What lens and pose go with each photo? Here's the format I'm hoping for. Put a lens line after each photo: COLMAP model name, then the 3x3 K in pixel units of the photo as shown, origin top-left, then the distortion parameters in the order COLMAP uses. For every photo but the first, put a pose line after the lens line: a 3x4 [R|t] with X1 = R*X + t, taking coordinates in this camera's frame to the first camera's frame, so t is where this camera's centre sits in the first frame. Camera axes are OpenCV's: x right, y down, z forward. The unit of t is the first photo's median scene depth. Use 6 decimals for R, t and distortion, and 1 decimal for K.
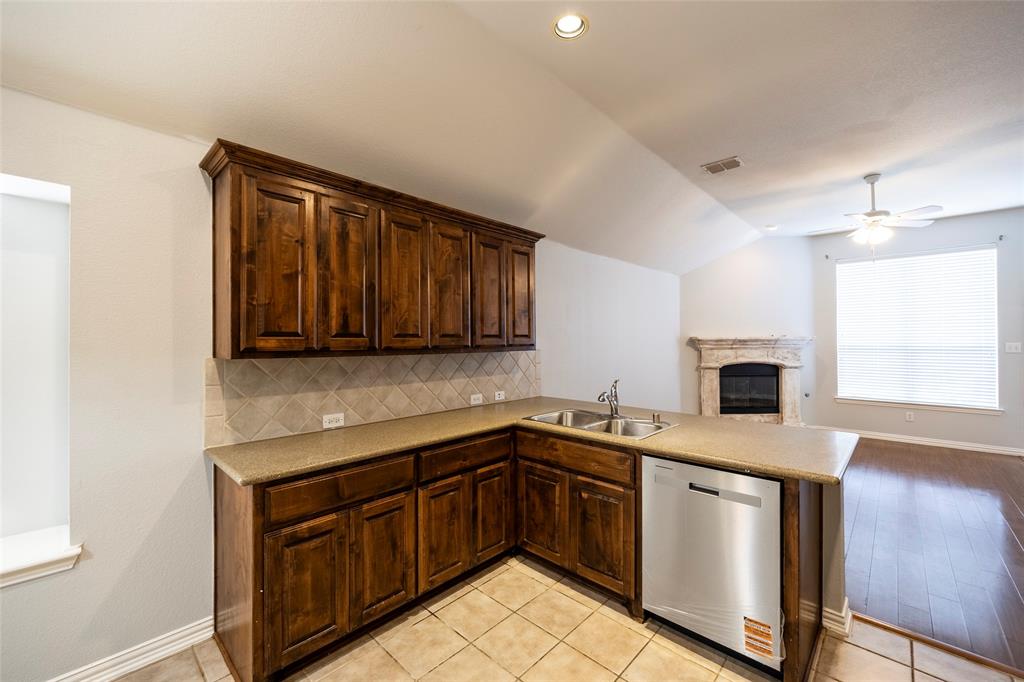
lens RADIAL K [[413.5, 0, 509.7], [0, 413.5, 338.3], [0, 0, 1]] dist [0.000337, -0.000105]
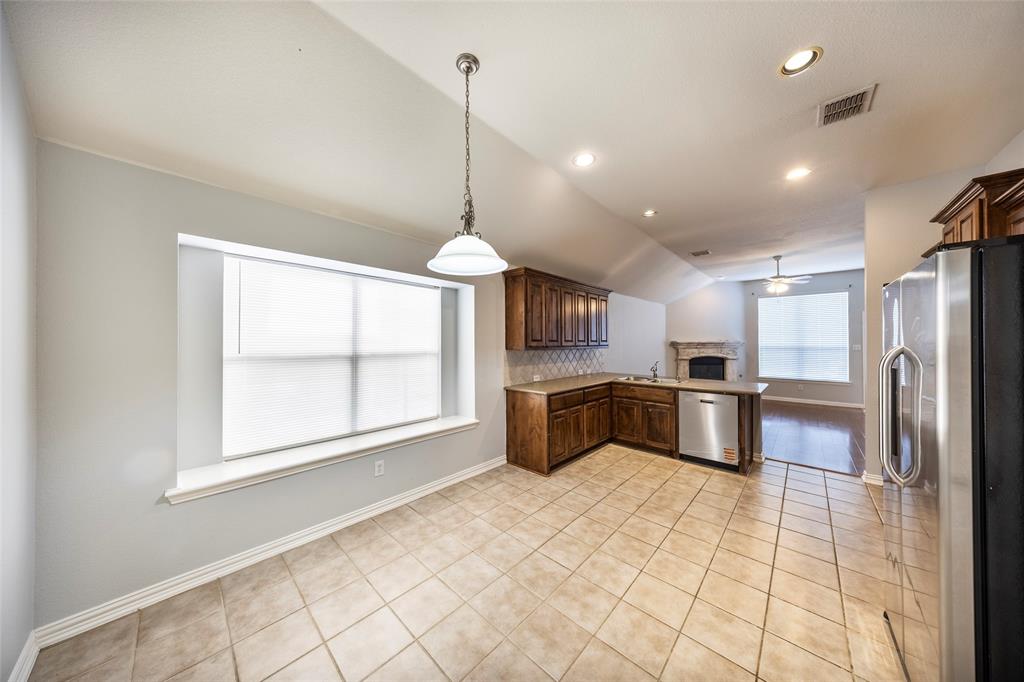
lens RADIAL K [[314.9, 0, 512.0], [0, 314.9, 341.0], [0, 0, 1]] dist [0.005456, -0.000030]
pose [[0.999973, 0.001867, 0.007145, -0.494069], [-0.001862, 0.999998, -0.000743, -0.003240], [-0.007146, 0.000730, 0.999974, -0.620940]]
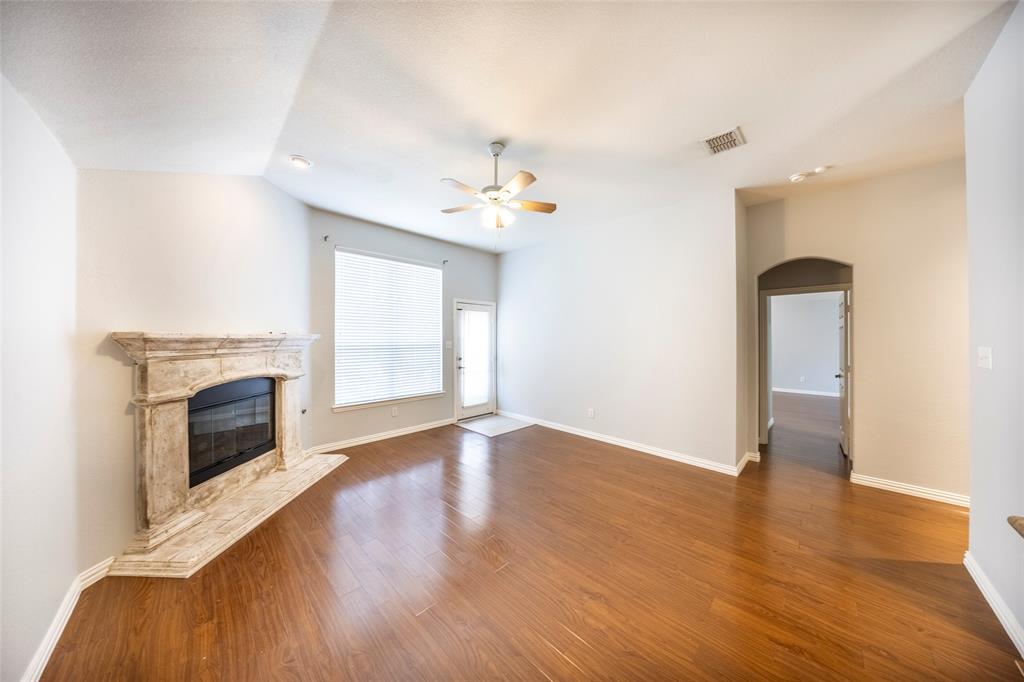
lens RADIAL K [[320.5, 0, 508.4], [0, 320.5, 337.9], [0, 0, 1]] dist [-0.007085, -0.000047]
pose [[0.039189, 0.003656, 0.999225, 0.320438], [-0.005447, 0.999979, -0.003445, 0.002902], [-0.999217, -0.005308, 0.039208, 1.332508]]
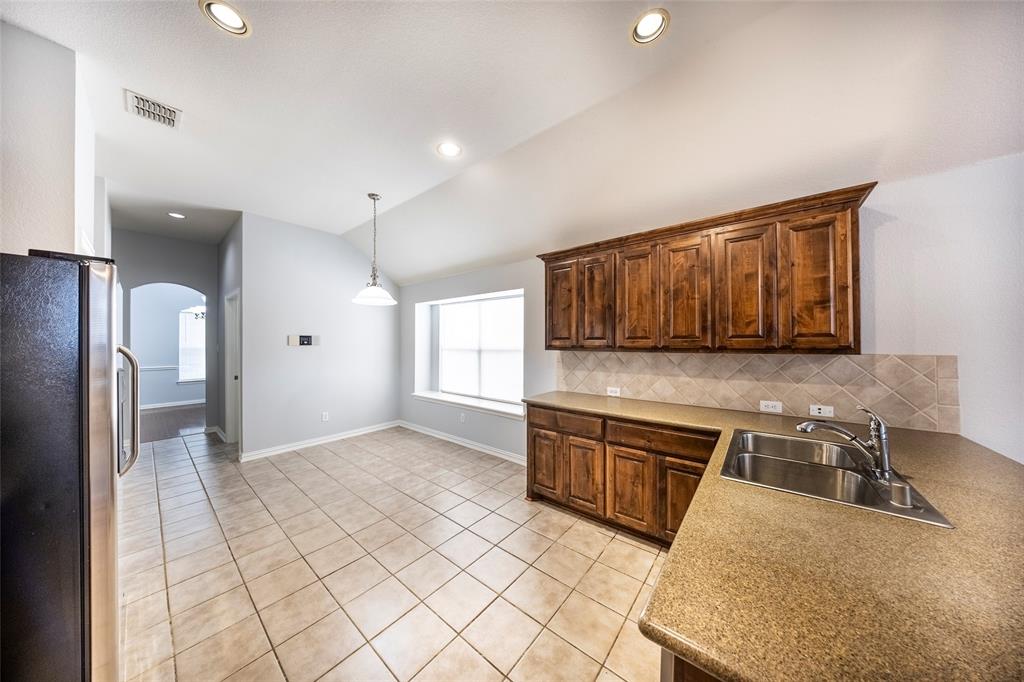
lens RADIAL K [[308.3, 0, 509.3], [0, 308.3, 340.4], [0, 0, 1]] dist [-0.000037, -0.000042]
pose [[0.063233, -0.000515, -0.997999, 0.633891], [0.011180, 0.999937, 0.000193, -0.002634], [0.997936, -0.011169, 0.063235, 0.452344]]
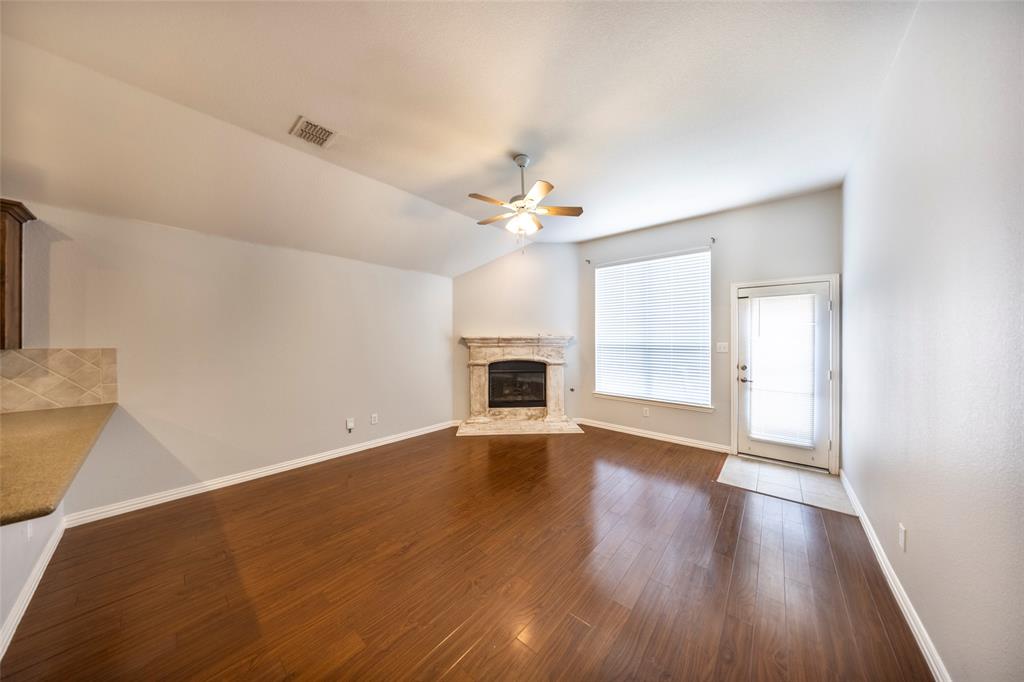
lens RADIAL K [[308.3, 0, 509.3], [0, 308.3, 340.4], [0, 0, 1]] dist [-0.000037, -0.000042]
pose [[0.999203, 0.005354, 0.039568, 1.162626], [-0.005851, 0.999905, 0.012457, -0.002262], [-0.039497, -0.012679, 0.999139, 0.451976]]
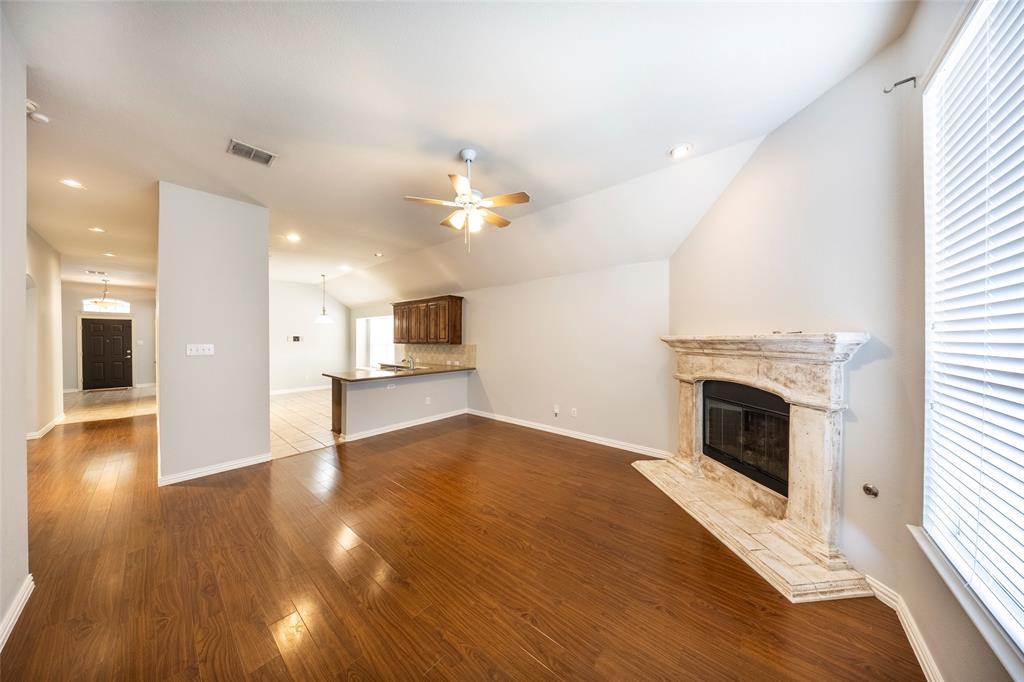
lens RADIAL K [[308.3, 0, 509.3], [0, 308.3, 340.4], [0, 0, 1]] dist [-0.000037, -0.000042]
pose [[0.049463, 0.006316, -0.998756, 2.163862], [0.006858, 0.999954, 0.006663, -0.003691], [0.998752, -0.007179, 0.049418, 1.481171]]
